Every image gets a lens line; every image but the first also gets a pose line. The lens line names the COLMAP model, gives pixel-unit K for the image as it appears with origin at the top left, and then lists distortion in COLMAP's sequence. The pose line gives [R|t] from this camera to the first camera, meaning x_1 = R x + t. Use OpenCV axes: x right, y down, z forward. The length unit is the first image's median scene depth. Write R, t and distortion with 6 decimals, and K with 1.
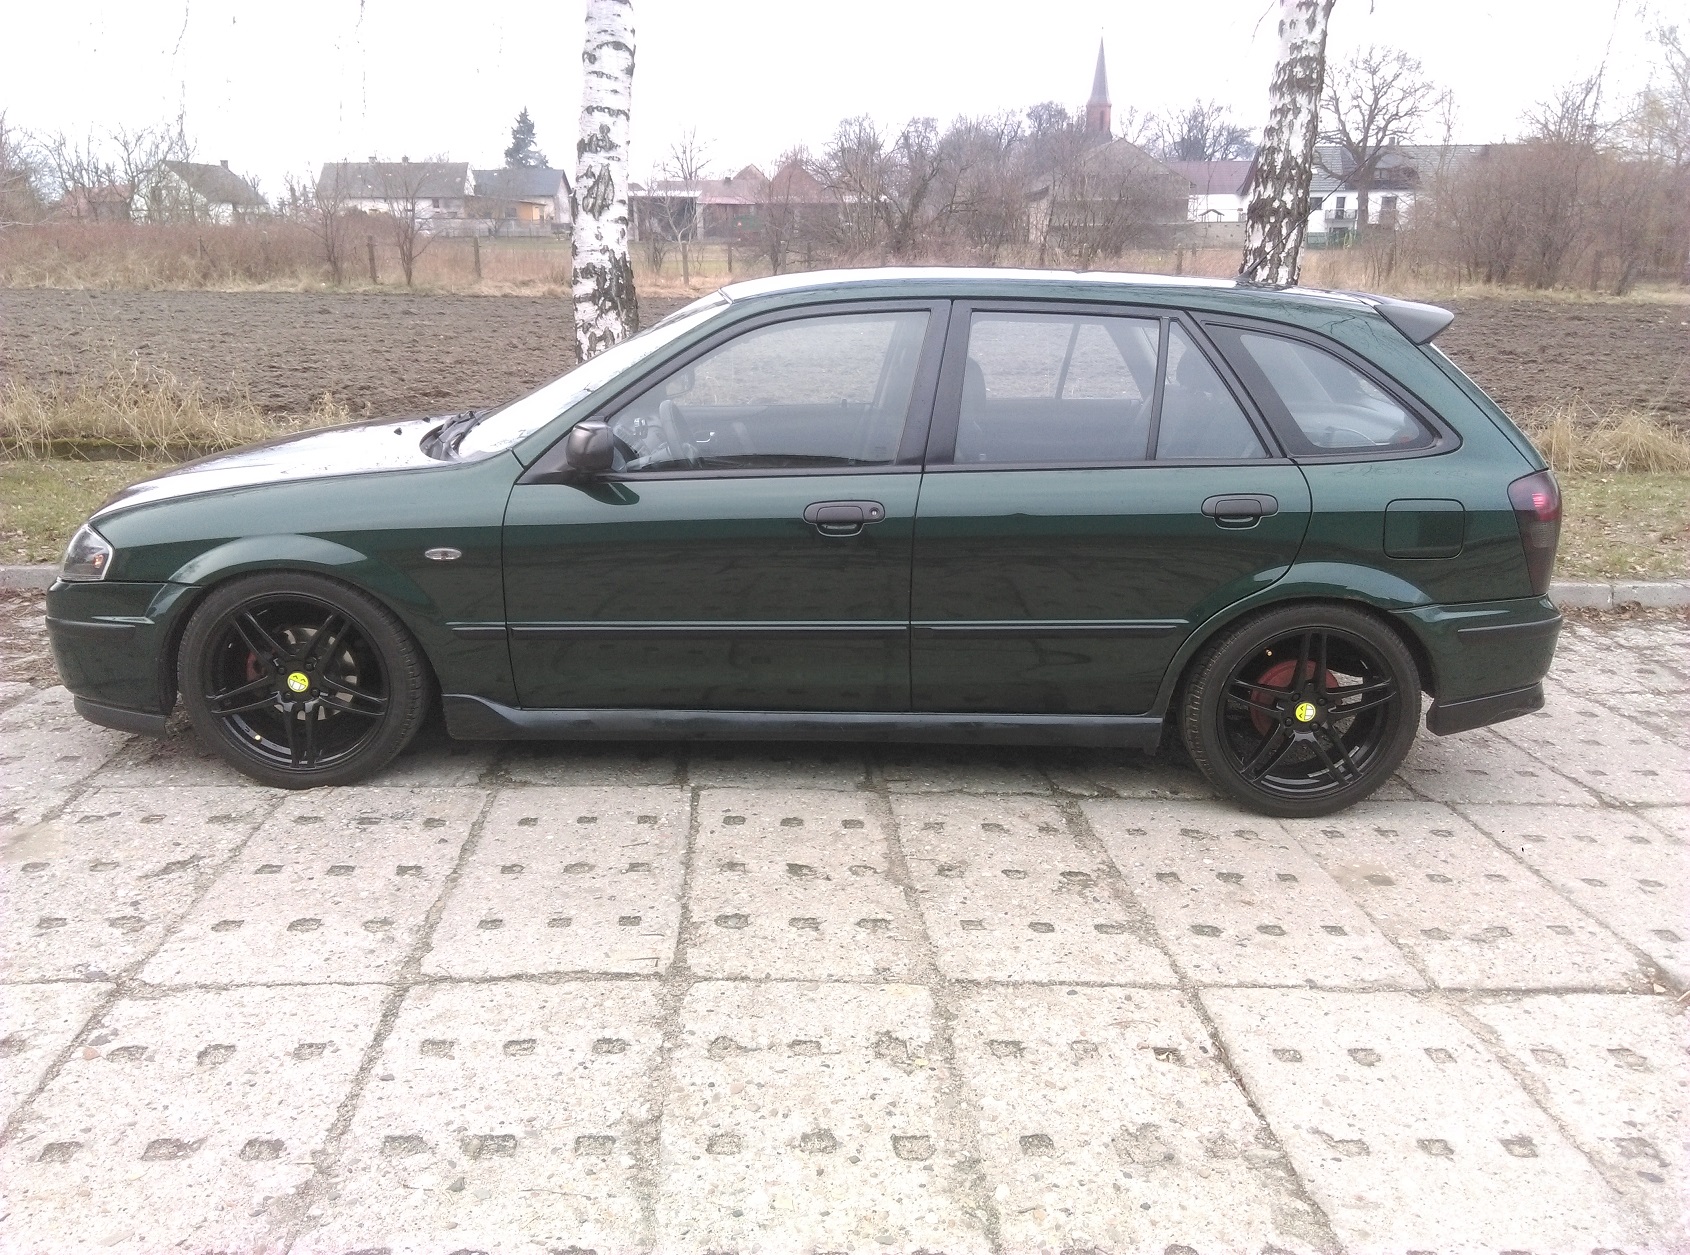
lens RADIAL K [[1460.6, 0, 845.0], [0, 1460.6, 627.5], [0, 0, 1]] dist [0.002079, -0.002453]
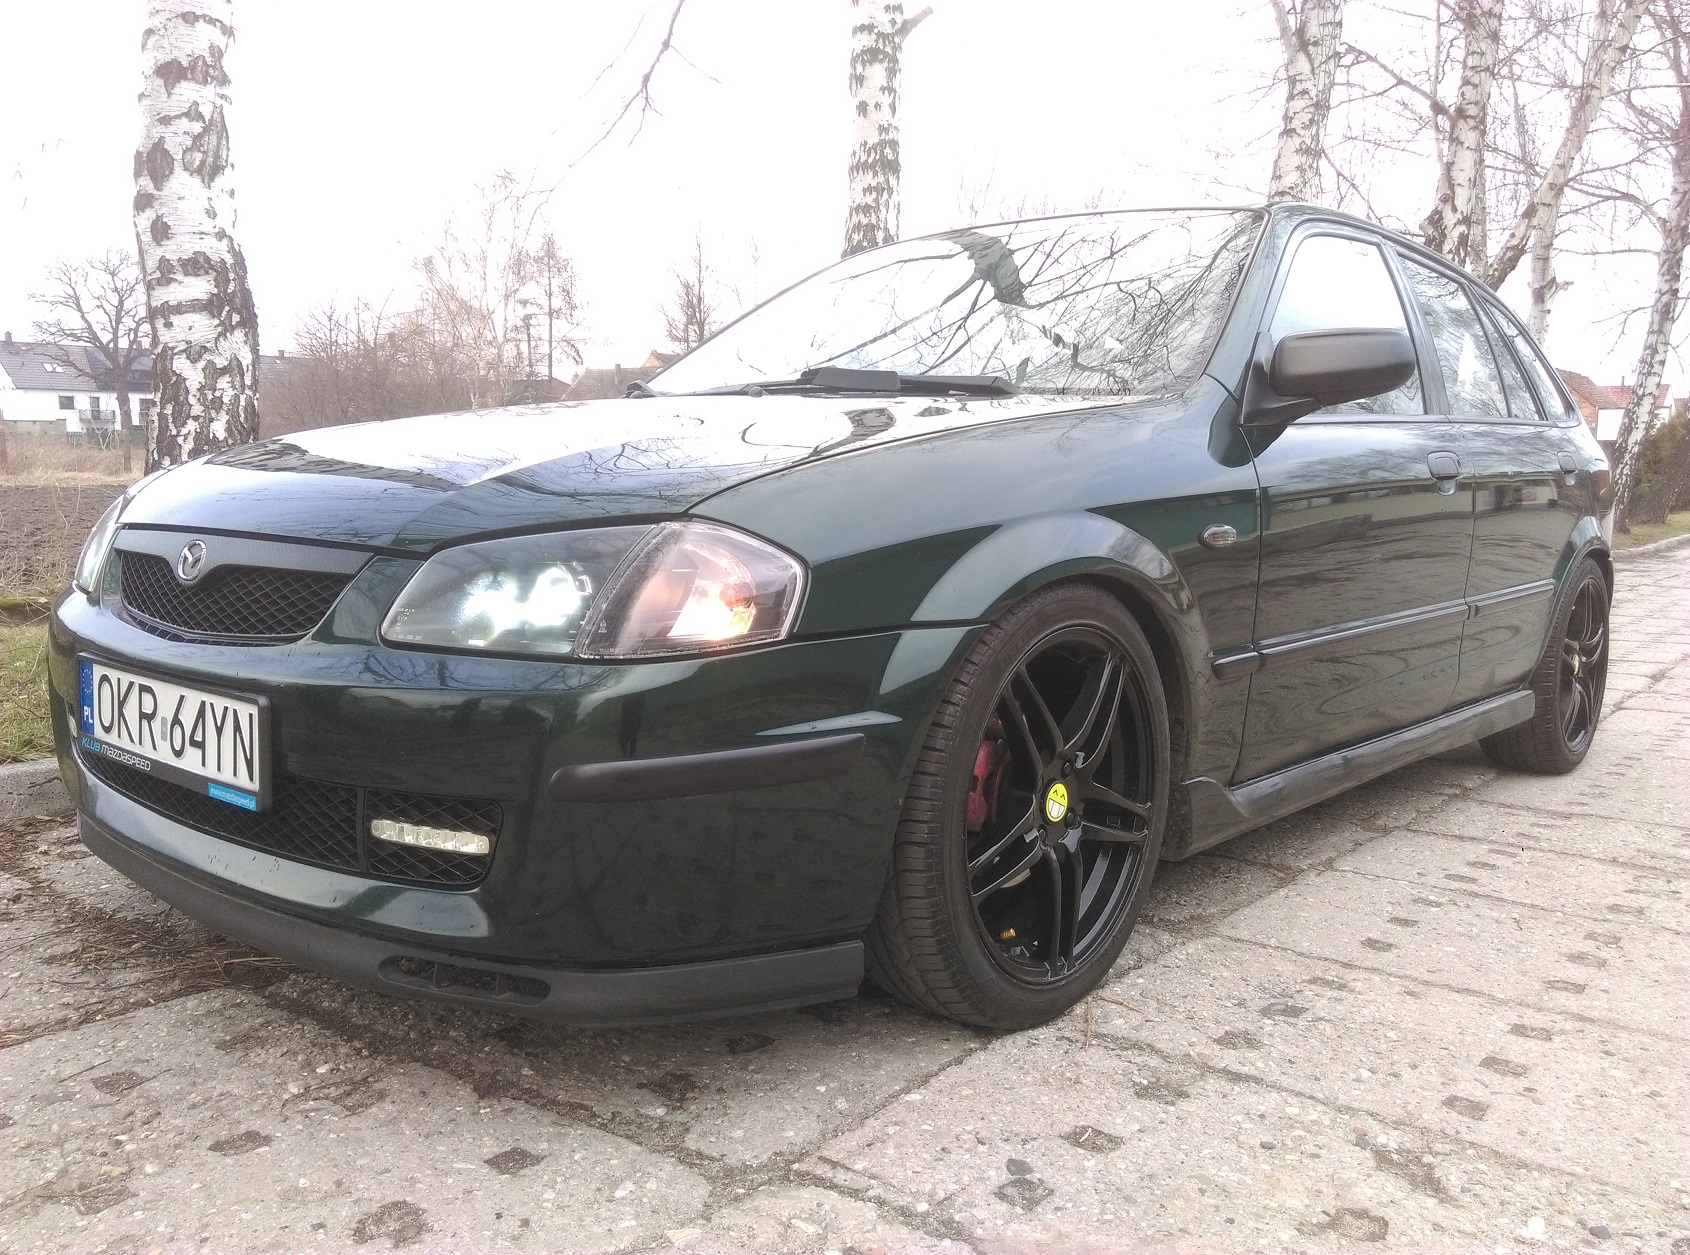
lens RADIAL K [[1460.6, 0, 845.0], [0, 1460.6, 627.5], [0, 0, 1]] dist [0.002079, -0.002453]
pose [[0.678851, -0.065715, 0.731329, -0.454458], [0.168394, 0.983375, -0.067947, -0.000325], [-0.714706, 0.169277, 0.678631, 0.397751]]
